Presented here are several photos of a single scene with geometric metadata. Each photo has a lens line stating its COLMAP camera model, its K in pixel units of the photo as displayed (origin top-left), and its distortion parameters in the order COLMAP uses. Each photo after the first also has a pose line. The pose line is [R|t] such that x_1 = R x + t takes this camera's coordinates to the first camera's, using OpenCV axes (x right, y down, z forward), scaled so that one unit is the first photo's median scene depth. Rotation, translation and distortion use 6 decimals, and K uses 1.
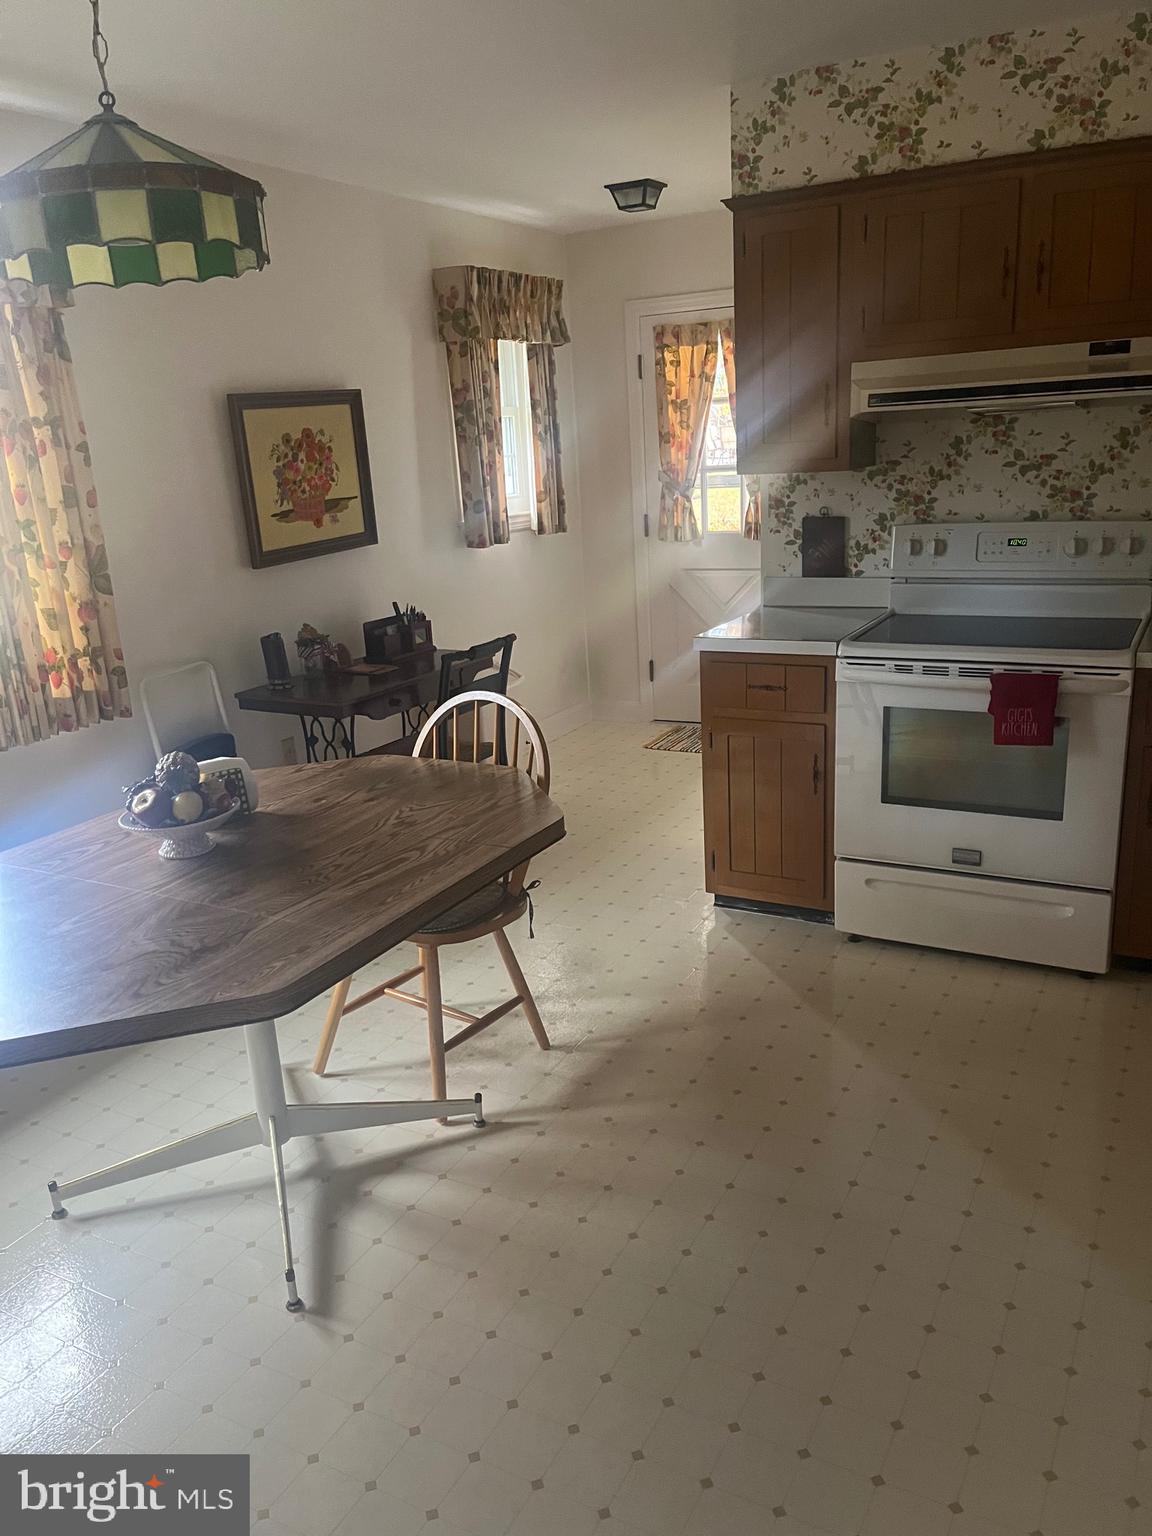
lens RADIAL K [[1165.2, 0, 569.1], [0, 1165.2, 786.0], [0, 0, 1]] dist [0.045297, -0.062615]
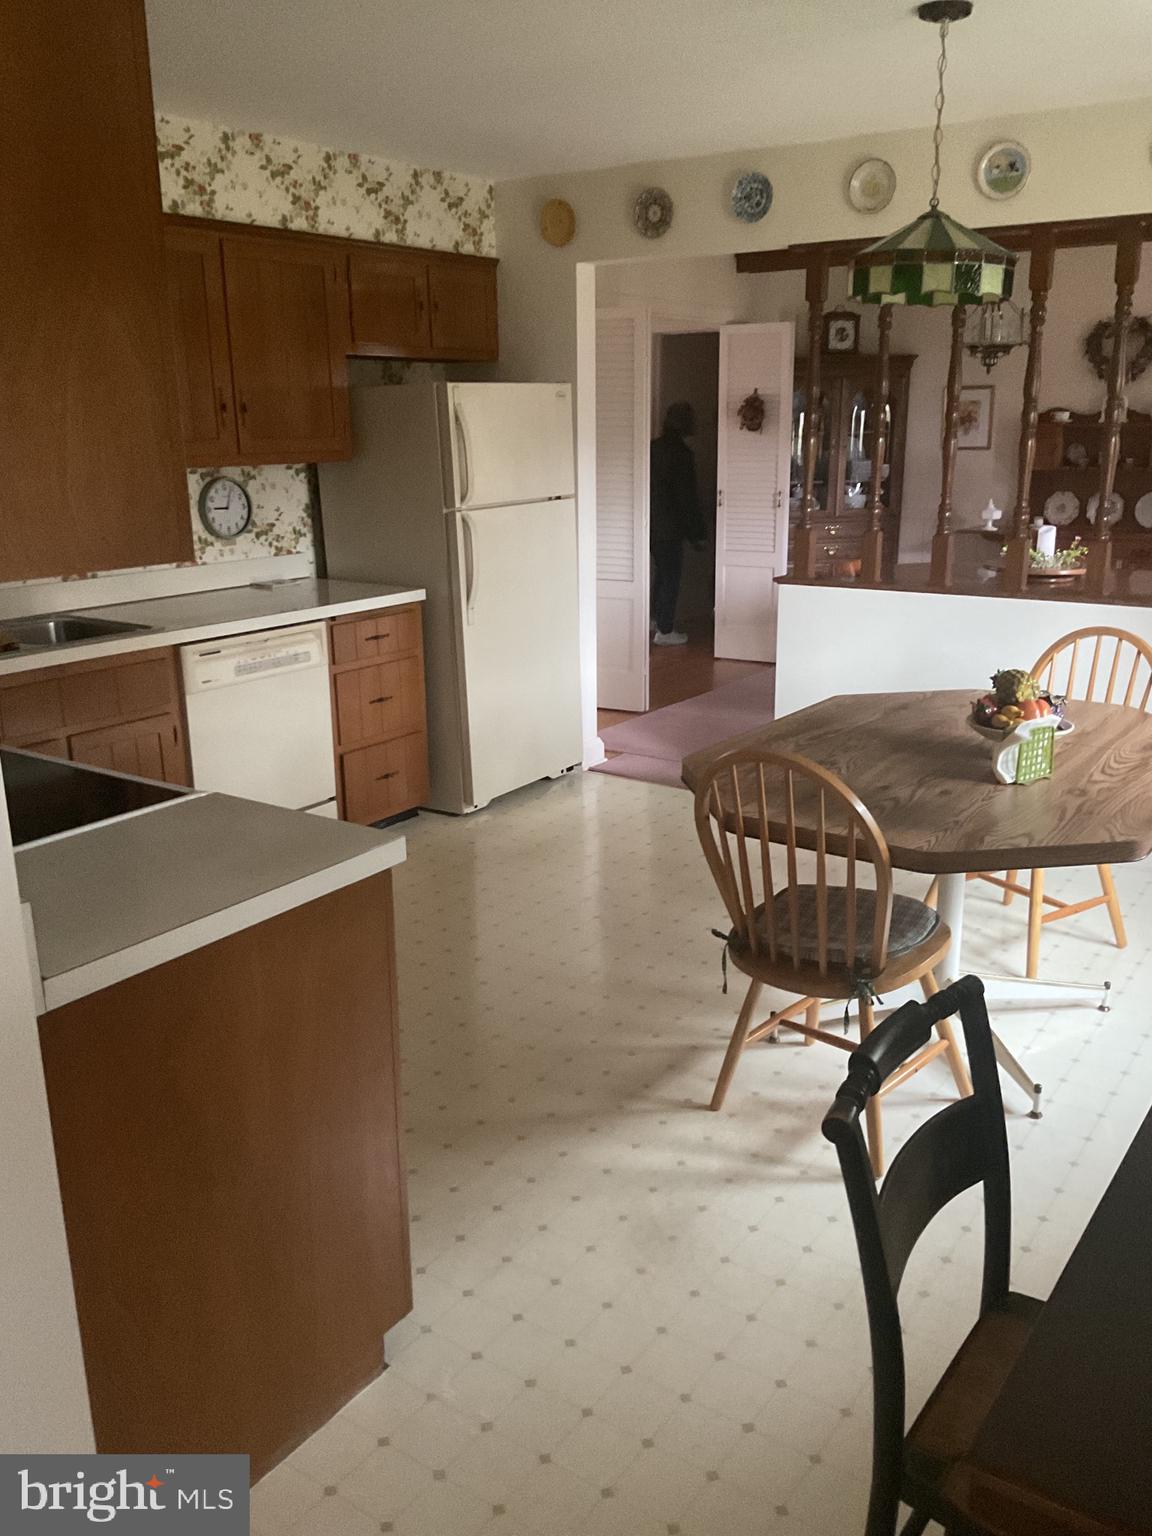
lens RADIAL K [[1266.8, 0, 573.8], [0, 1266.8, 780.9], [0, 0, 1]] dist [0.081562, -0.144346]
pose [[-0.991666, 0.035668, 0.123798, -0.038263], [0.097161, 0.838072, 0.536838, -0.465904], [-0.084604, 0.544393, -0.834553, 1.525222]]
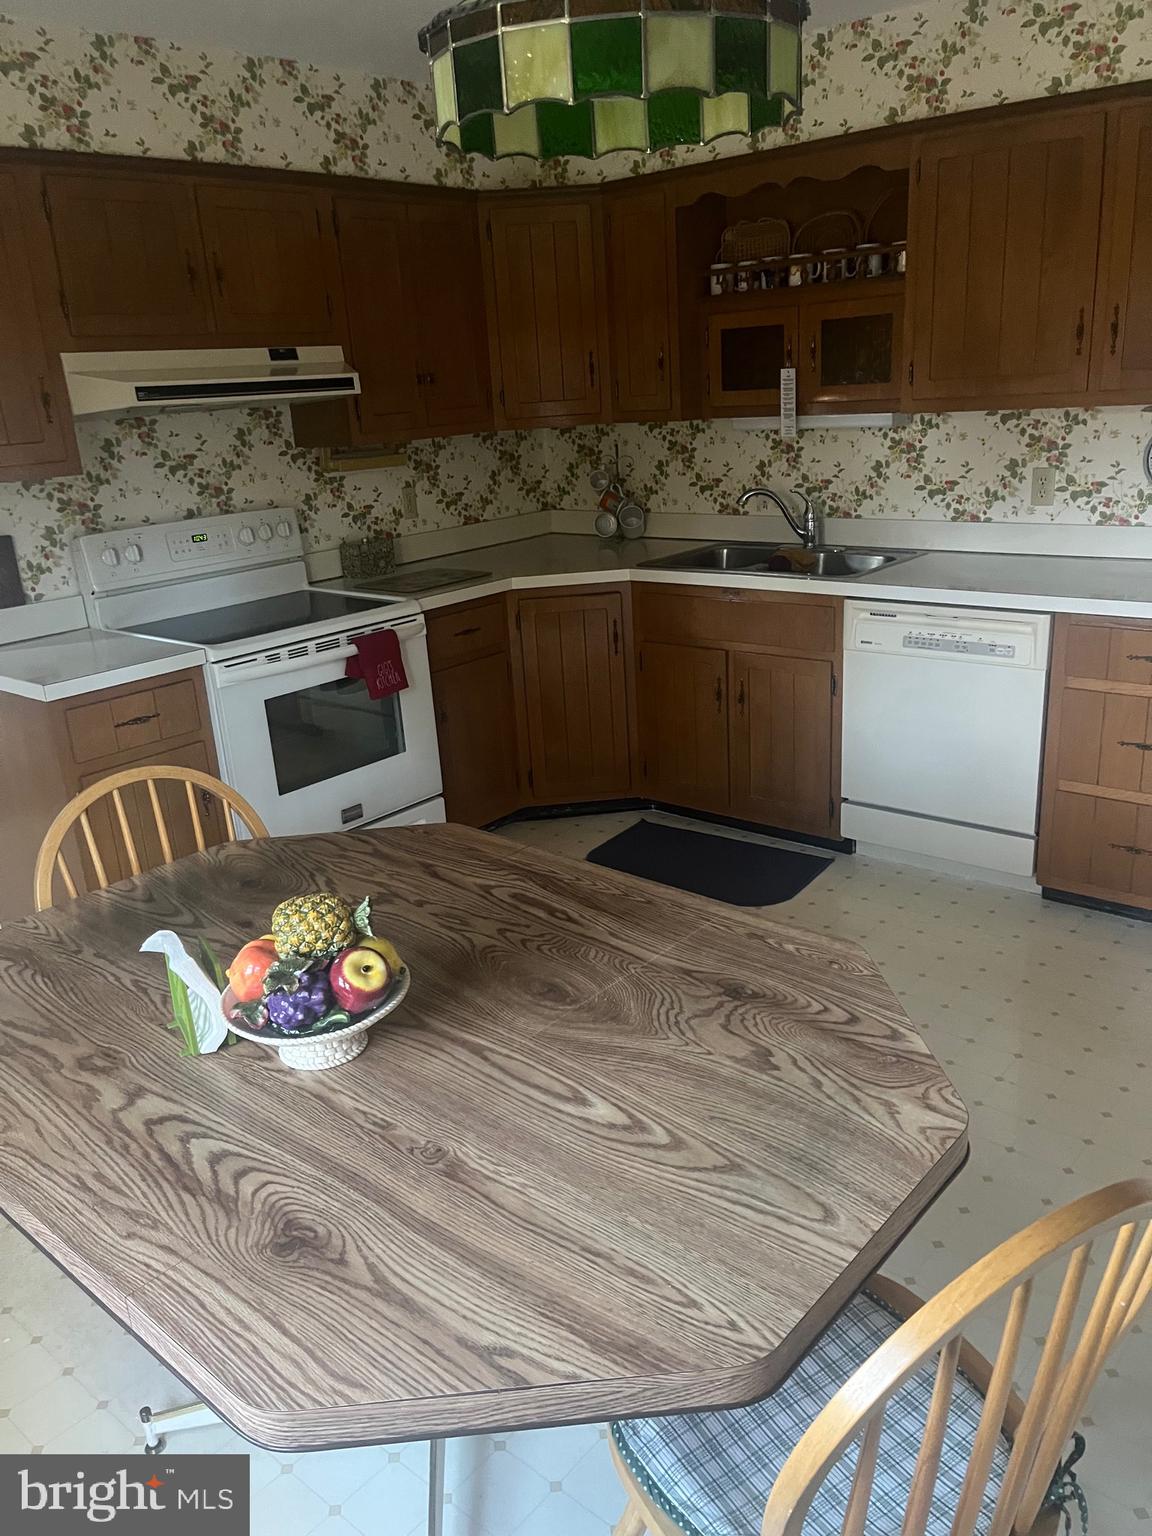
lens RADIAL K [[1165.2, 0, 579.7], [0, 1165.2, 785.4], [0, 0, 1]] dist [0.045297, -0.062615]
pose [[0.205407, -0.281409, 0.937345, -0.616389], [0.328167, 0.922123, 0.204926, -0.114644], [-0.922016, 0.265513, 0.281760, 0.482162]]
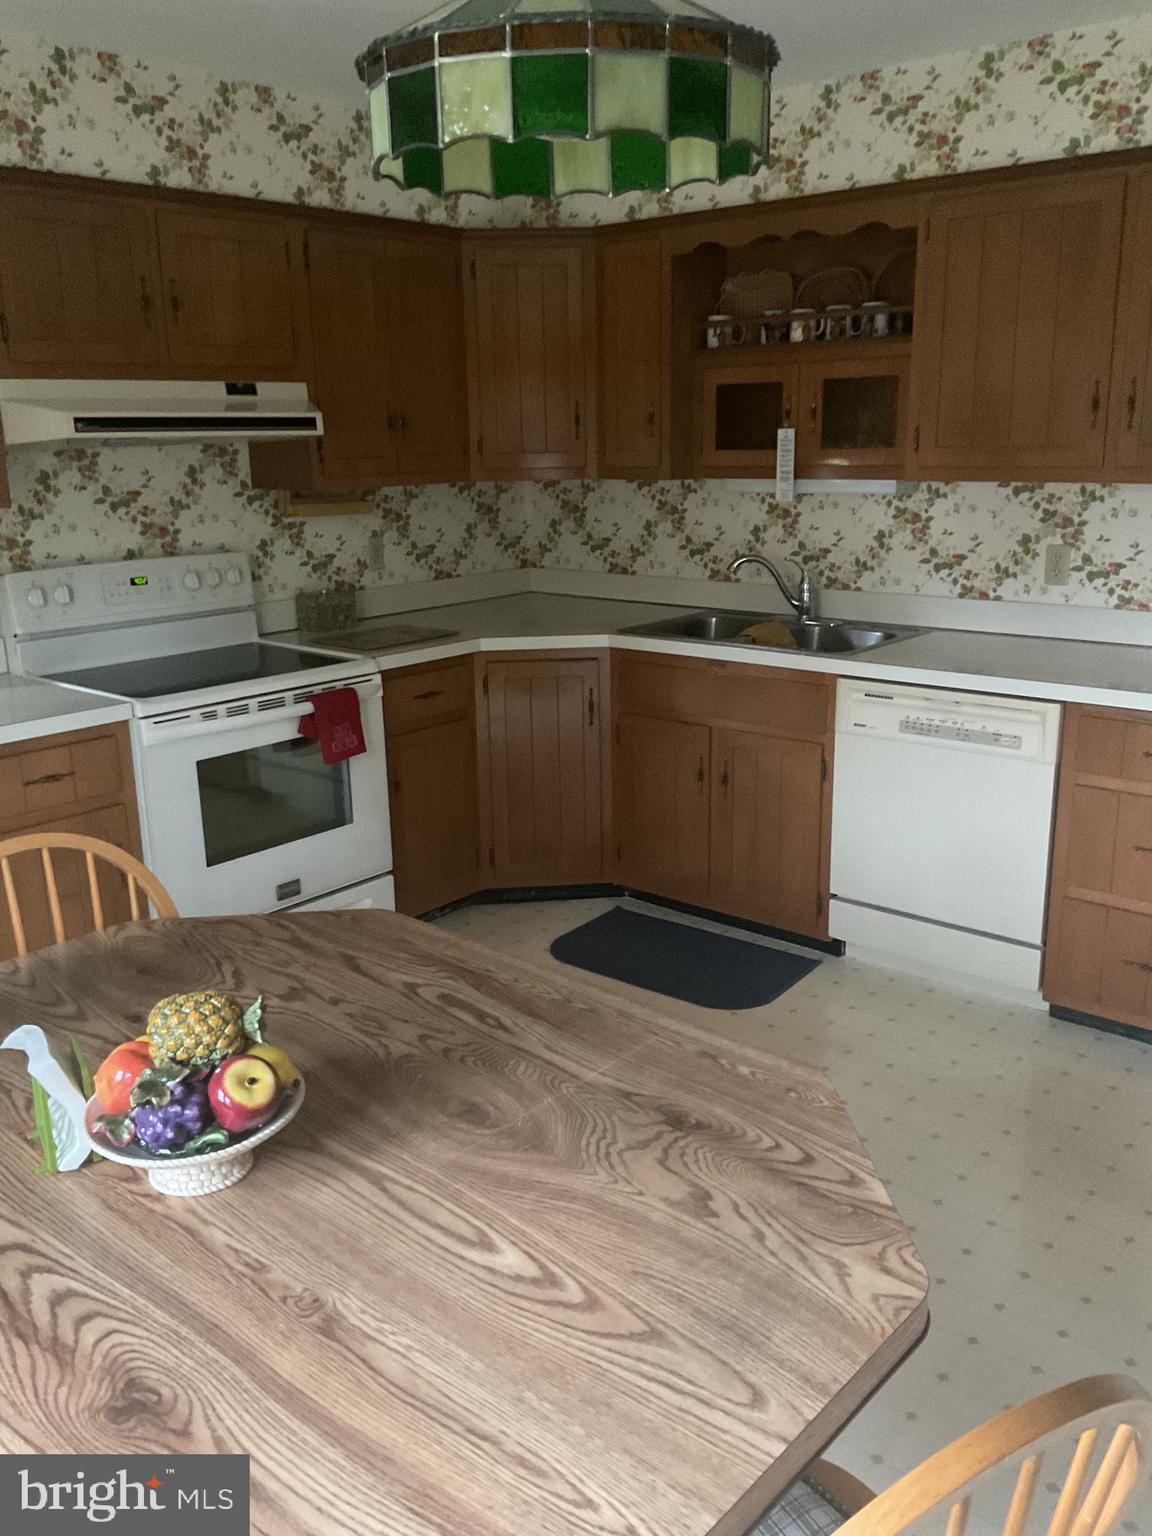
lens RADIAL K [[1266.8, 0, 580.5], [0, 1266.8, 772.1], [0, 0, 1]] dist [0.081562, -0.144346]
pose [[0.206442, -0.206402, 0.956441, -0.599297], [0.288359, 0.946919, 0.142106, -0.112028], [-0.935003, 0.246461, 0.255001, 0.465172]]
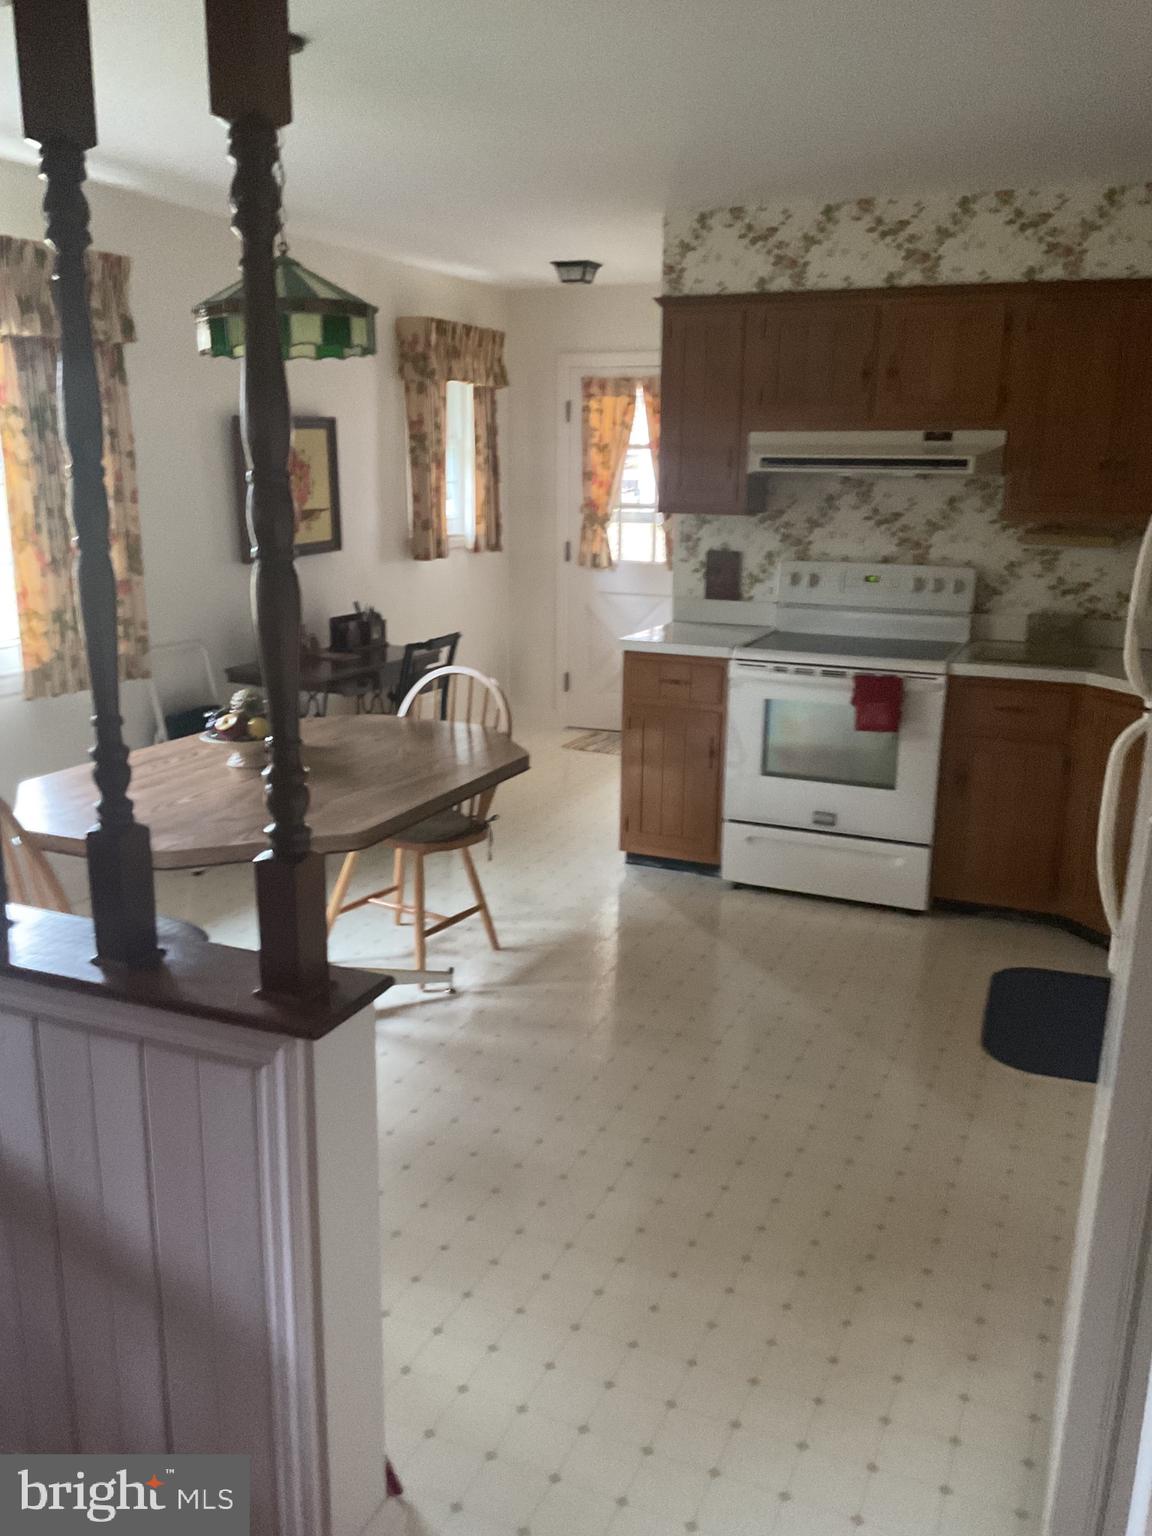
lens RADIAL K [[1266.8, 0, 580.1], [0, 1266.8, 783.6], [0, 0, 1]] dist [0.081562, -0.144346]
pose [[0.993248, 0.042469, 0.107955, -0.078155], [-0.037783, 0.998268, -0.045091, 0.094096], [-0.109683, 0.040707, 0.993133, -0.353089]]
